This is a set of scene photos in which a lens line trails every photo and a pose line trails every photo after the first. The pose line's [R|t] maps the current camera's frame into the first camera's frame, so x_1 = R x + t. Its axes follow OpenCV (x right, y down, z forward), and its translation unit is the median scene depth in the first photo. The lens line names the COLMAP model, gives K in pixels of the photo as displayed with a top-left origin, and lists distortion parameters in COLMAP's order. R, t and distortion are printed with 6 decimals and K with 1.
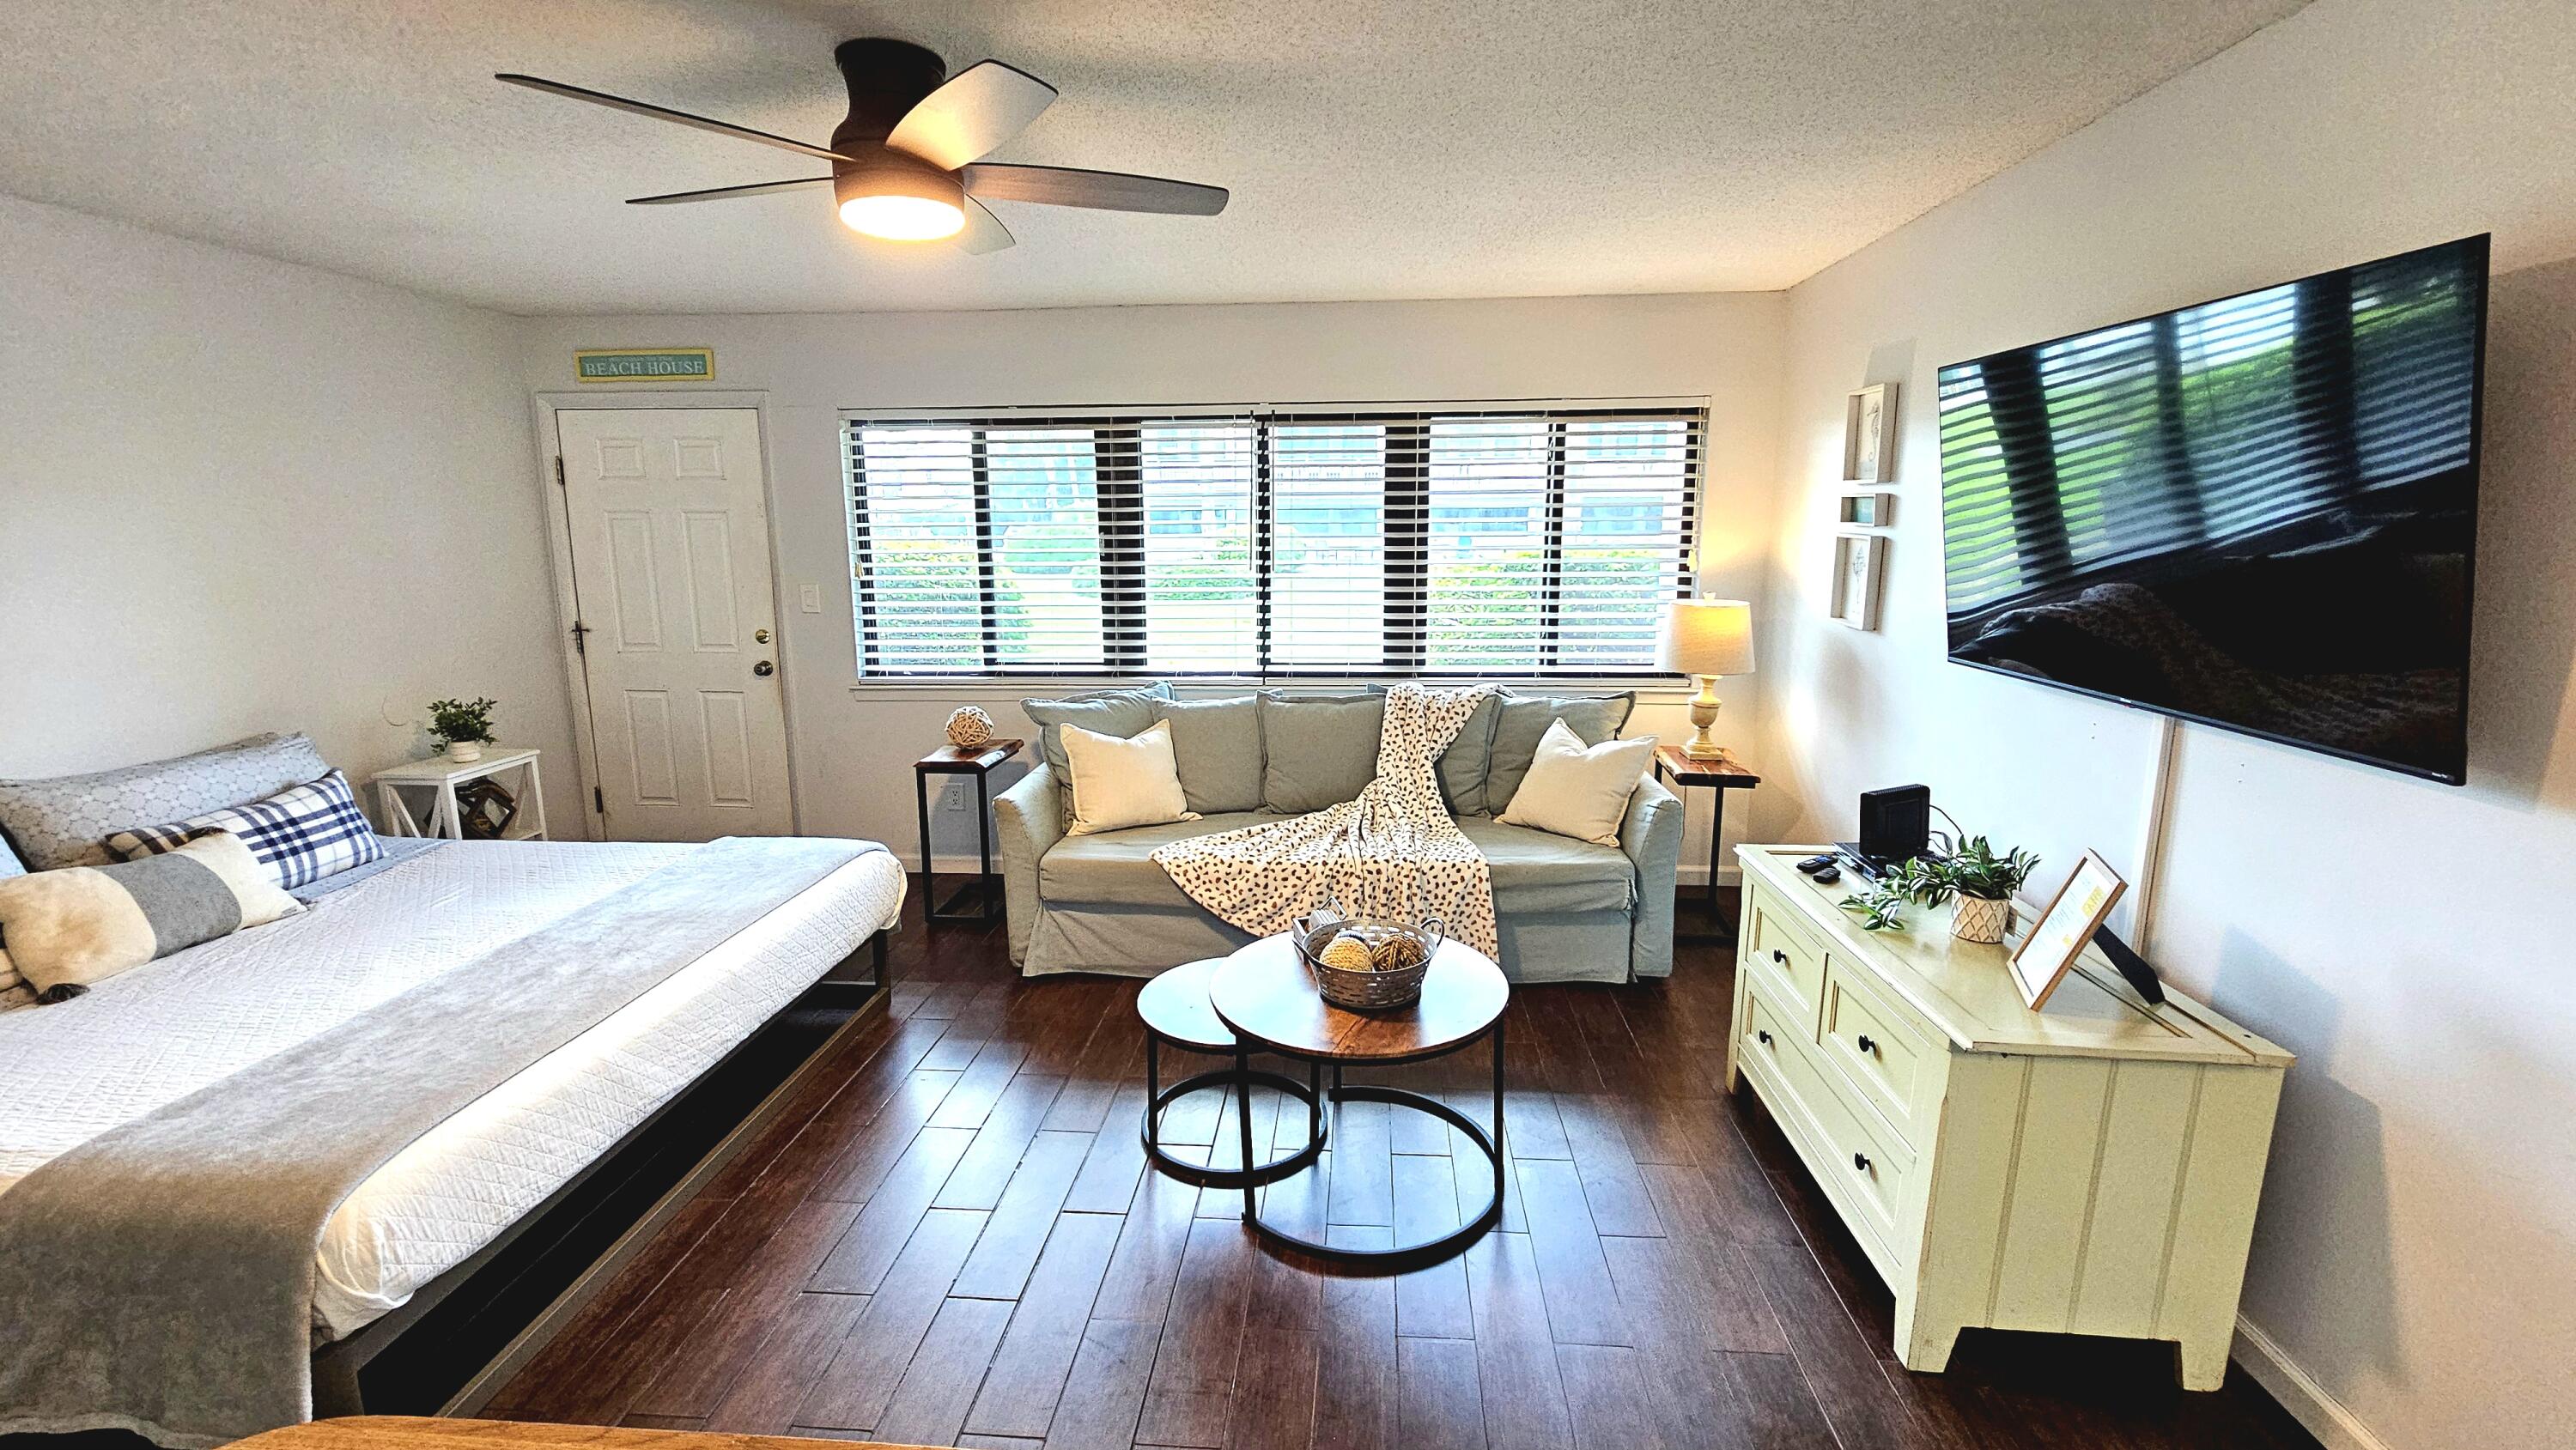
lens RADIAL K [[1057.7, 0, 1285.0], [0, 1057.7, 710.6], [0, 0, 1]] dist [-0.001134, 0.000341]
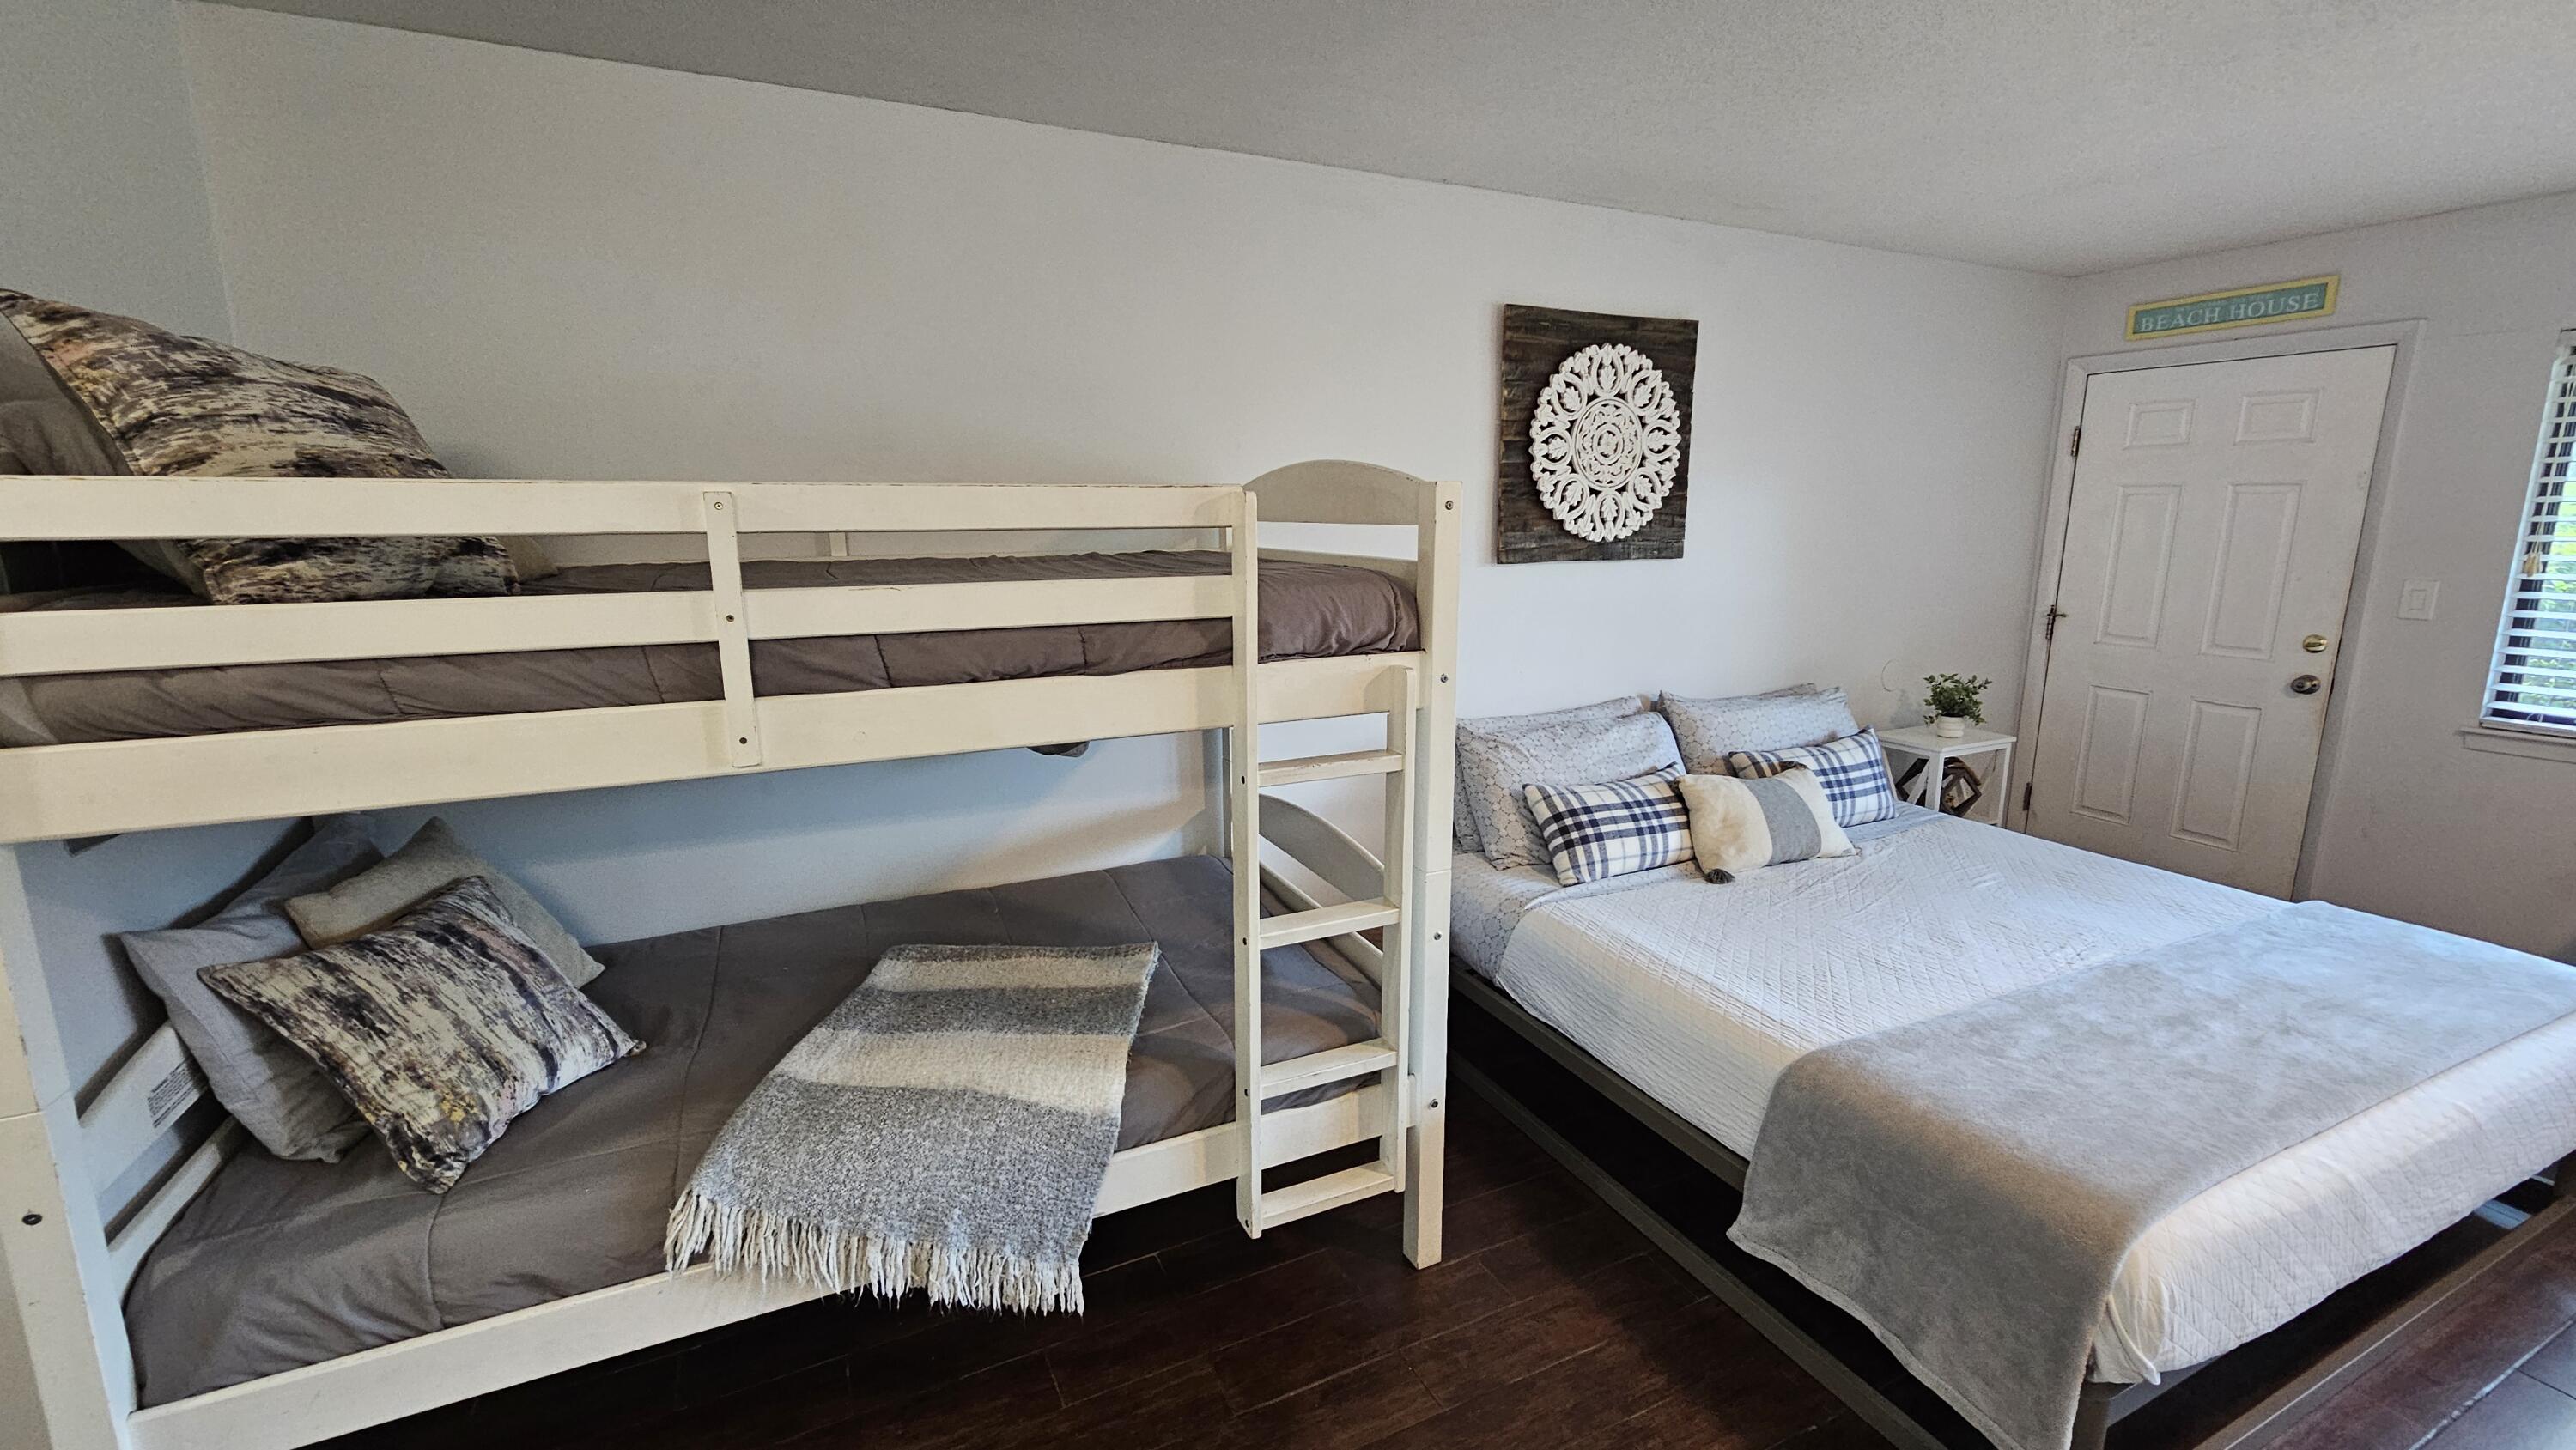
lens RADIAL K [[1057.7, 0, 1295.6], [0, 1057.7, 712.0], [0, 0, 1]] dist [-0.001134, 0.000341]
pose [[0.495887, 0.166403, -0.852295, -0.229557], [-0.152581, 0.982896, 0.103126, 0.015885], [0.854877, 0.078905, 0.512795, -0.042186]]
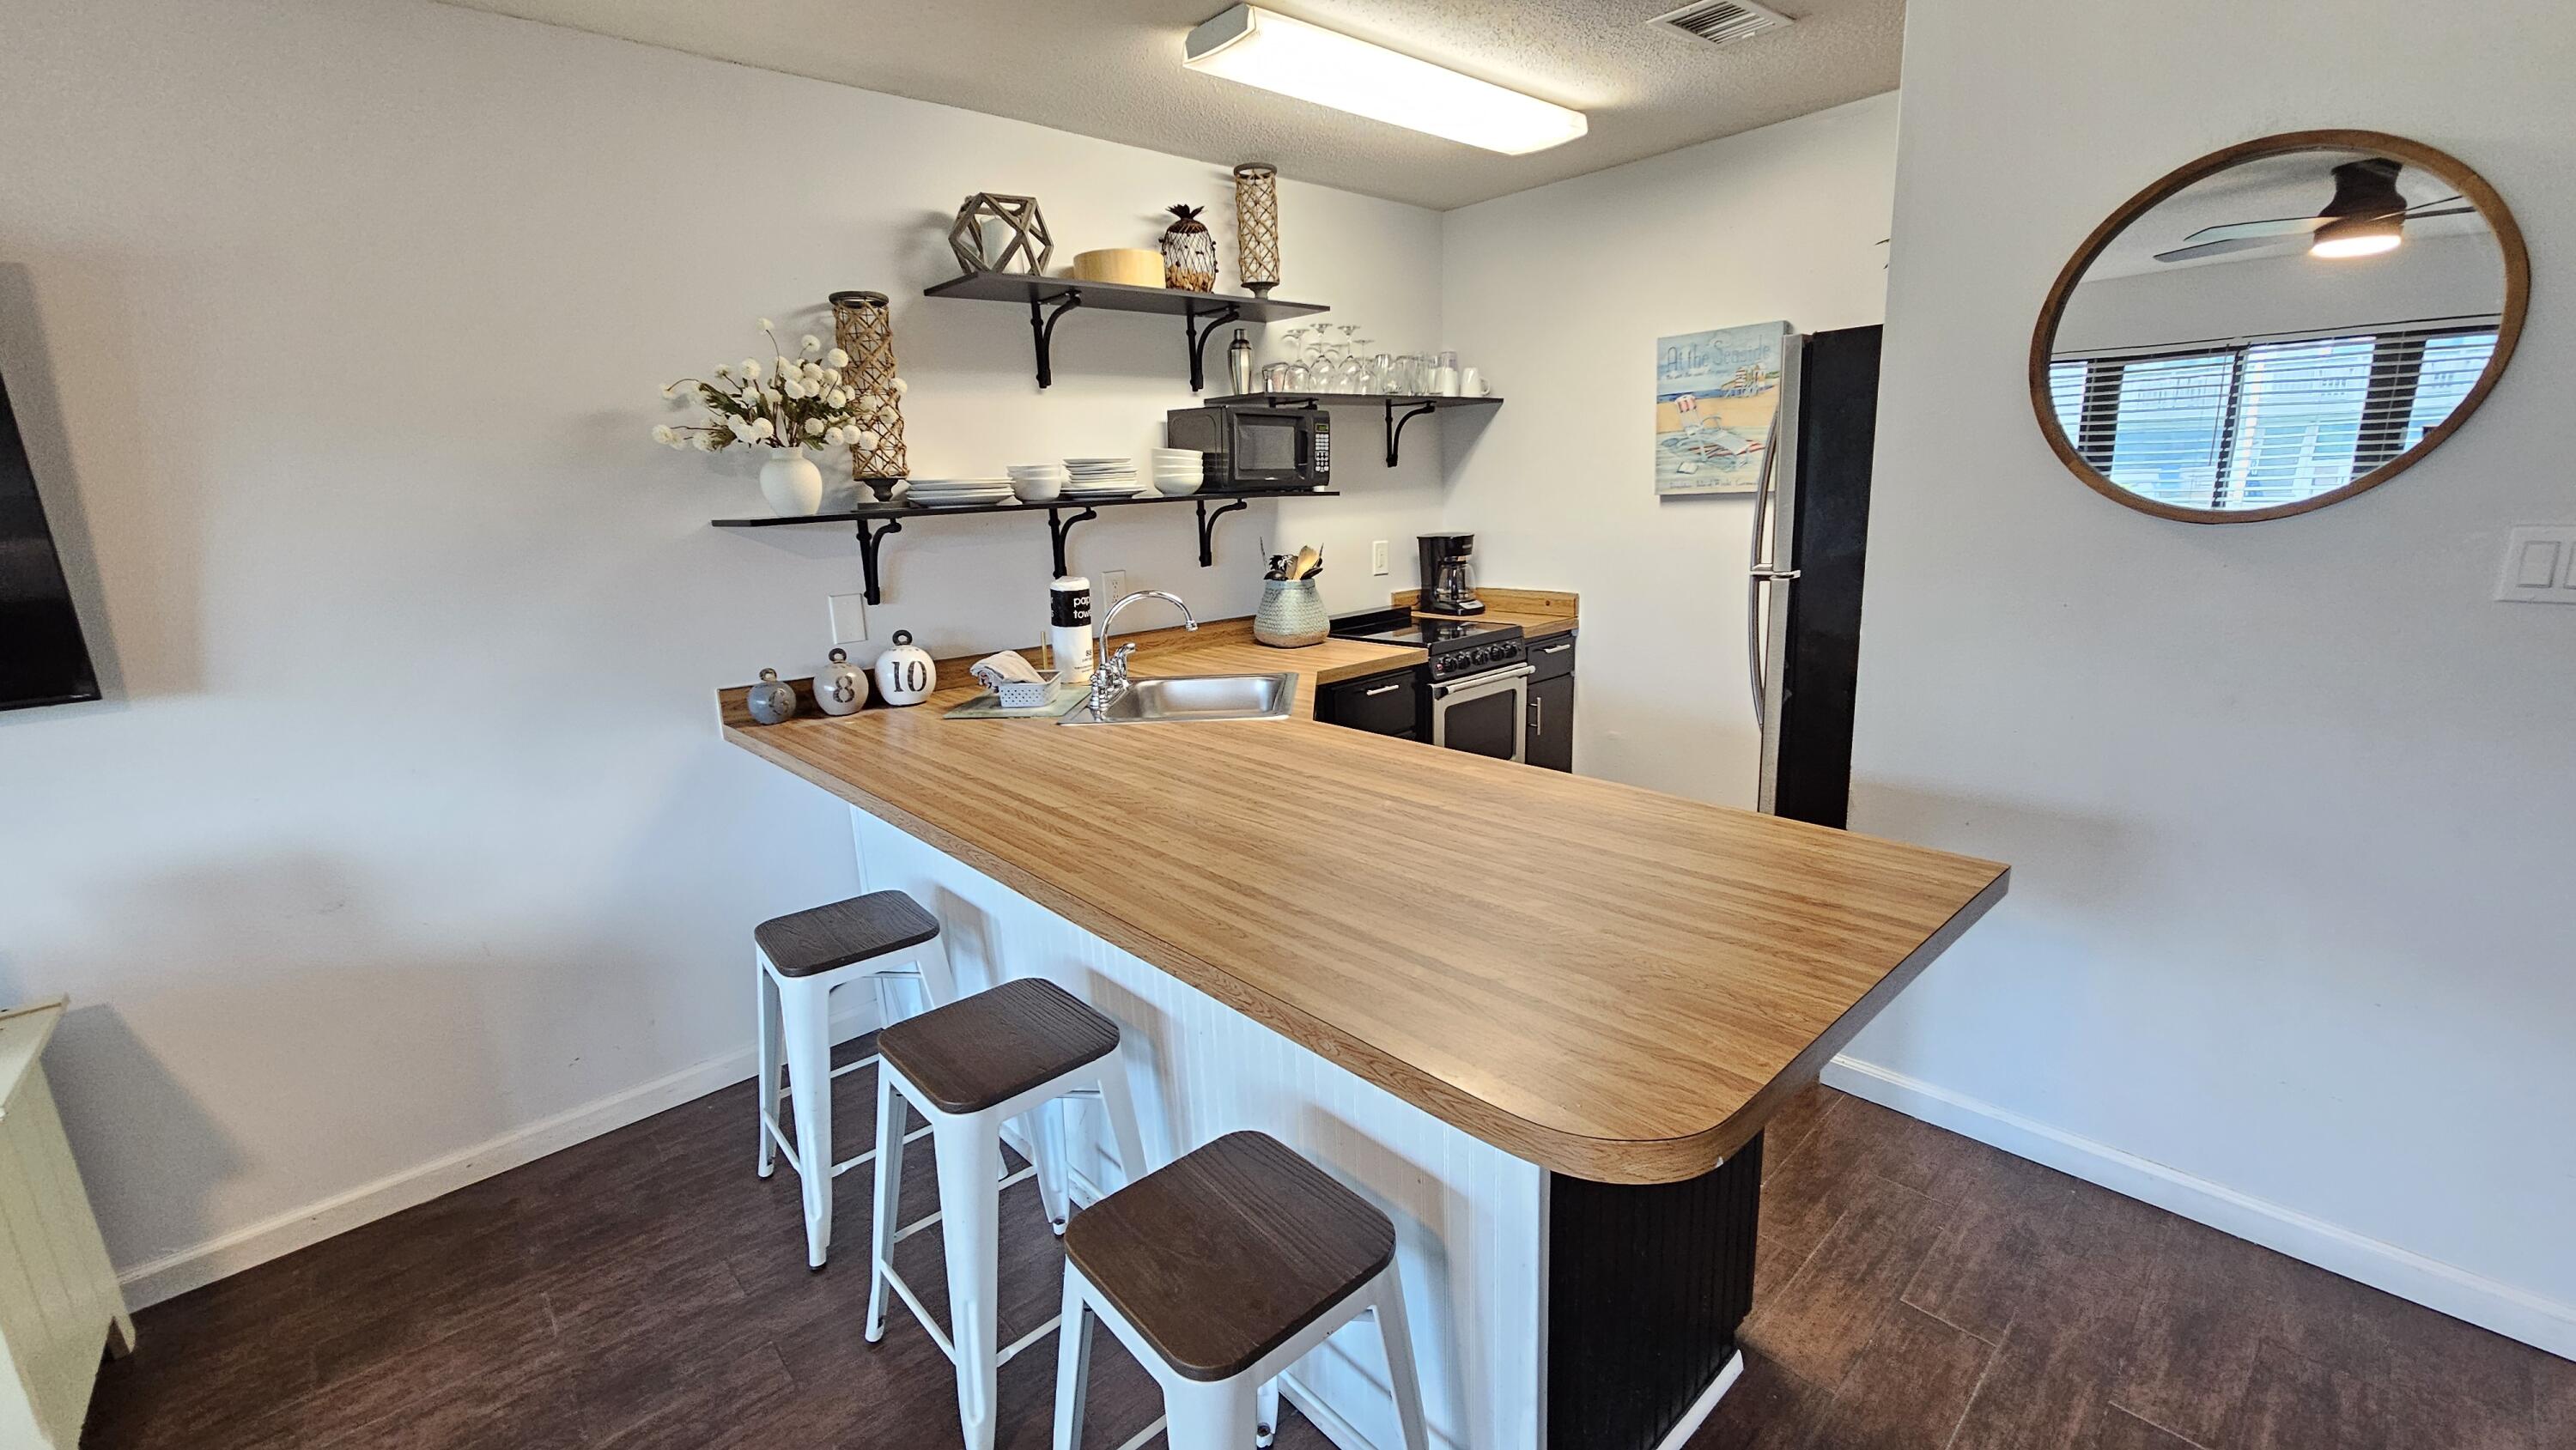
lens RADIAL K [[1057.7, 0, 1286.6], [0, 1057.7, 712.5], [0, 0, 1]] dist [-0.001134, 0.000341]
pose [[-0.731096, -0.113123, 0.672831, -0.268997], [0.168076, 0.925906, 0.338303, -0.036893], [-0.661248, 0.360419, -0.657913, 0.341514]]
